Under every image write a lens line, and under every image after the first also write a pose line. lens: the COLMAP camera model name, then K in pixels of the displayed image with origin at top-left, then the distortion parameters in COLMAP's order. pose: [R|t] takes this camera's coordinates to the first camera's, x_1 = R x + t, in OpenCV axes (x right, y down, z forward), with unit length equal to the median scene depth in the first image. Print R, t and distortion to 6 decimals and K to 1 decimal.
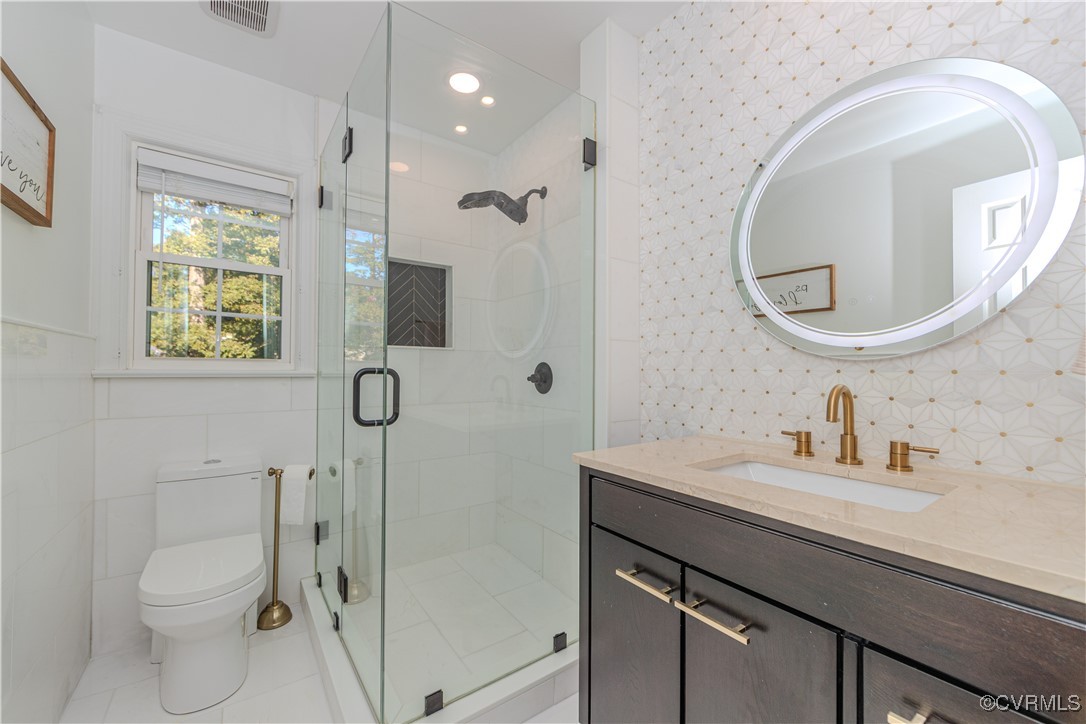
lens RADIAL K [[431.6, 0, 543.0], [0, 431.6, 362.0], [0, 0, 1]] dist [-0.001355, -0.000263]
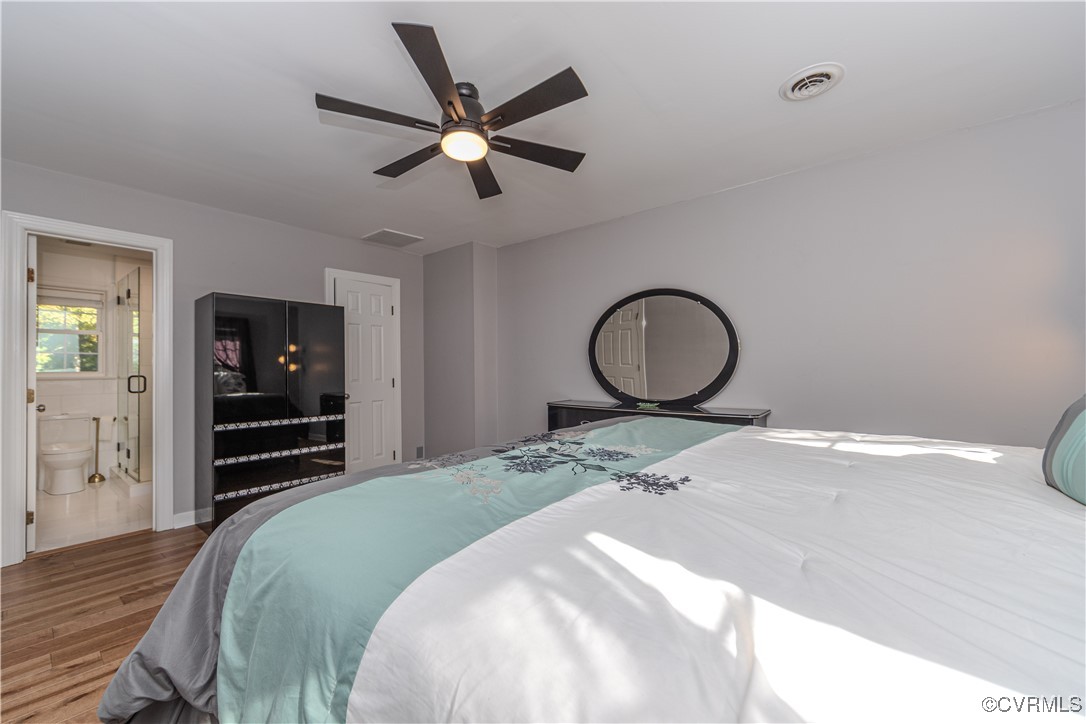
lens RADIAL K [[431.6, 0, 543.0], [0, 431.6, 362.0], [0, 0, 1]] dist [-0.001355, -0.000263]
pose [[0.964544, -0.010011, 0.263732, 1.132331], [0.008761, 0.999944, 0.005914, -0.051576], [-0.263777, -0.003394, 0.964578, -1.938408]]
